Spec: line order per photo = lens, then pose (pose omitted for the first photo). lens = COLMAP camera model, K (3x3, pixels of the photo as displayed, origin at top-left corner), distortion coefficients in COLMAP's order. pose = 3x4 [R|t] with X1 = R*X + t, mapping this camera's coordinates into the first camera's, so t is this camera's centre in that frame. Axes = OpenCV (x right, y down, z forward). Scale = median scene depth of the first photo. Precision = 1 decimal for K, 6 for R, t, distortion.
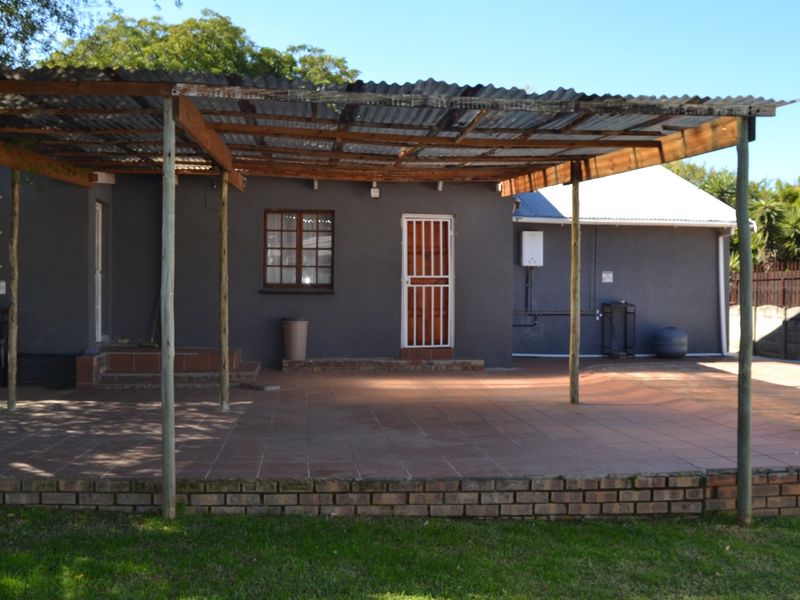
lens RADIAL K [[853.2, 0, 399.2], [0, 853.2, 298.8], [0, 0, 1]] dist [-0.079548, 0.000000]
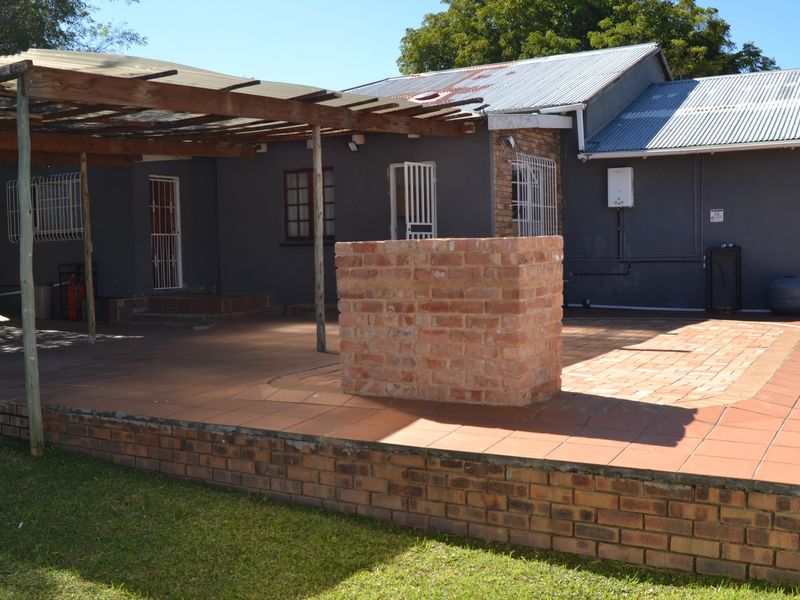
lens RADIAL K [[853.2, 0, 399.2], [0, 853.2, 302.4], [0, 0, 1]] dist [-0.079548, 0.000000]
pose [[0.800430, 0.016001, -0.599213, 0.629540], [0.020123, 0.998363, 0.053540, 0.011131], [0.599088, -0.054913, 0.798798, 0.189862]]
